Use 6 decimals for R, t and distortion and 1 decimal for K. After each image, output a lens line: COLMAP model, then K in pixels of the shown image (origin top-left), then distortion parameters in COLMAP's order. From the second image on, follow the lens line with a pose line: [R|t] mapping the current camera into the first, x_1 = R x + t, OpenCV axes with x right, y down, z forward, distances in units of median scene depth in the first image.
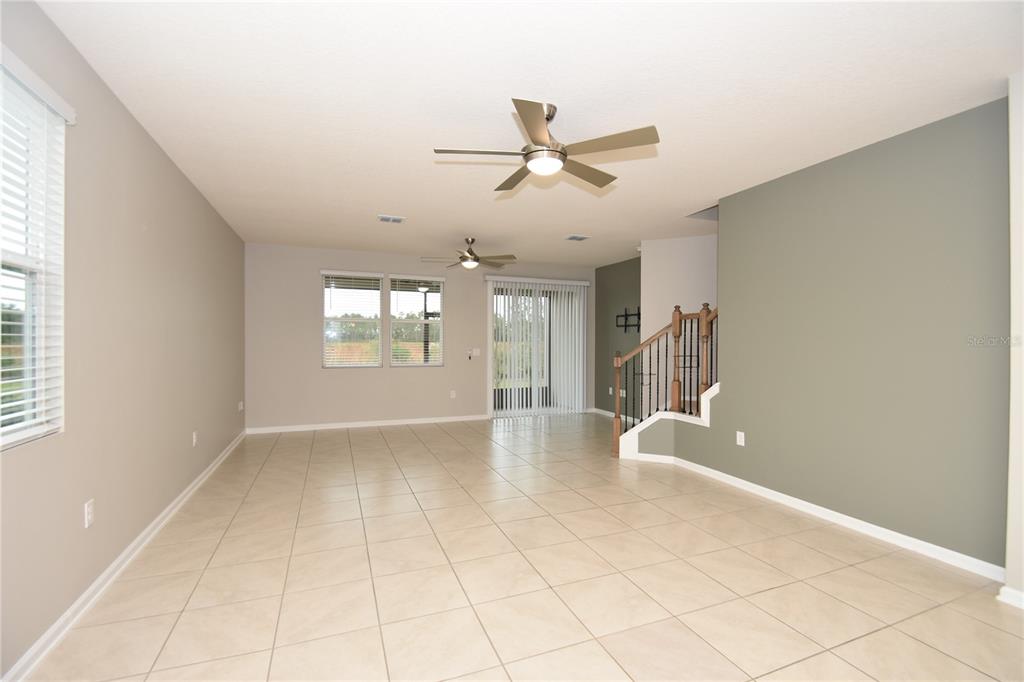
lens RADIAL K [[450.3, 0, 511.8], [0, 450.3, 342.7], [0, 0, 1]] dist [0.000628, -0.000328]
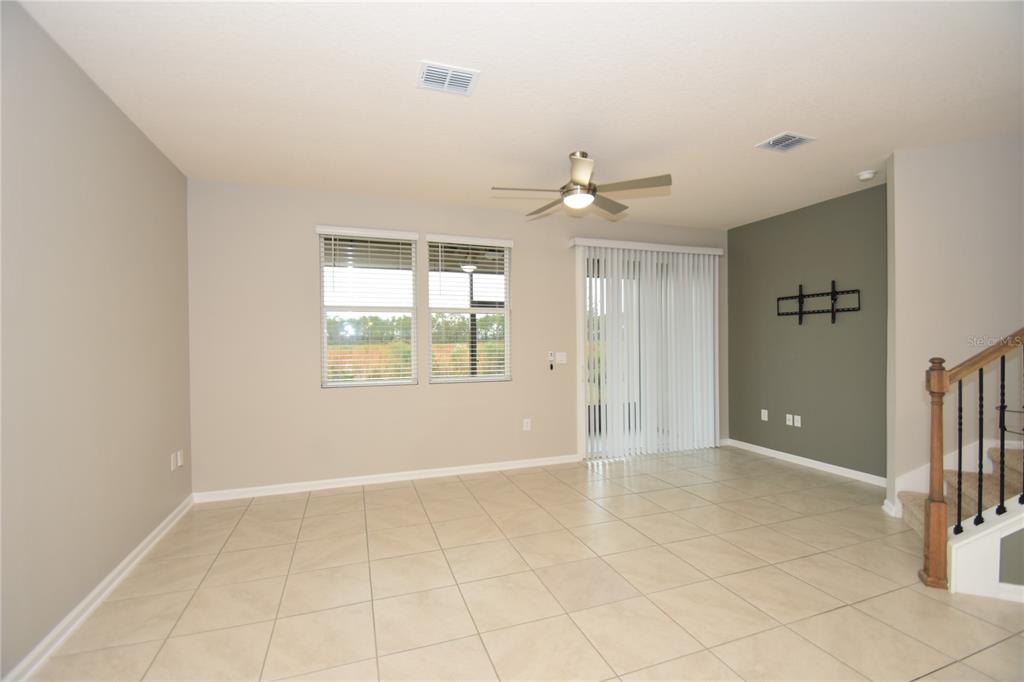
lens RADIAL K [[450.3, 0, 513.1], [0, 450.3, 341.9], [0, 0, 1]] dist [0.000628, -0.000328]
pose [[0.999349, -0.013490, -0.033452, -0.124940], [0.013428, 0.999908, -0.002077, -0.001547], [0.033477, 0.001627, 0.999438, 0.356799]]
